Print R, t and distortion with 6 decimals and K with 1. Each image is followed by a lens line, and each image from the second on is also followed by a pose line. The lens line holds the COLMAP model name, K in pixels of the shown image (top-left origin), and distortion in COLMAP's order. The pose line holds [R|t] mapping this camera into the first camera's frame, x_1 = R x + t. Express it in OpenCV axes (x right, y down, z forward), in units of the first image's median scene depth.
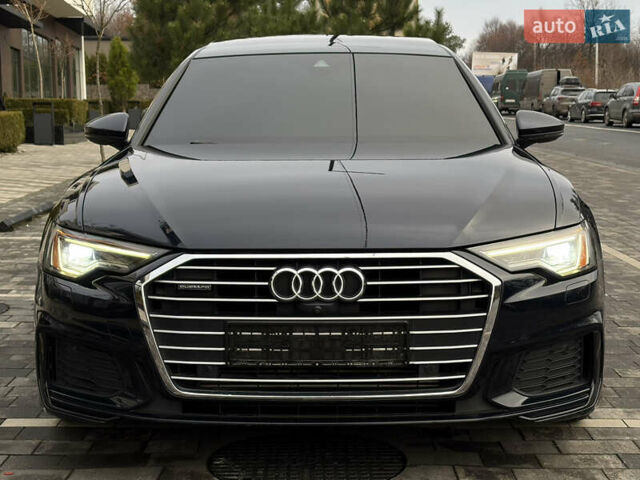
lens RADIAL K [[1135.1, 0, 320.0], [0, 1135.1, 240.0], [0, 0, 1]] dist [0.182911, -0.290274]
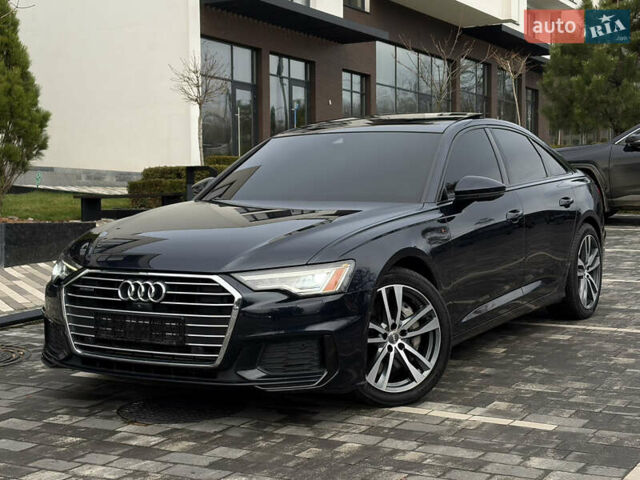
lens RADIAL K [[1092.0, 0, 295.5], [0, 1092.0, 237.4], [0, 0, 1]] dist [0.218629, -0.714390]
pose [[0.868297, 0.030024, -0.495135, 0.954956], [-0.046136, 0.998728, -0.020345, -0.016088], [0.493894, 0.040509, 0.868578, -0.254322]]
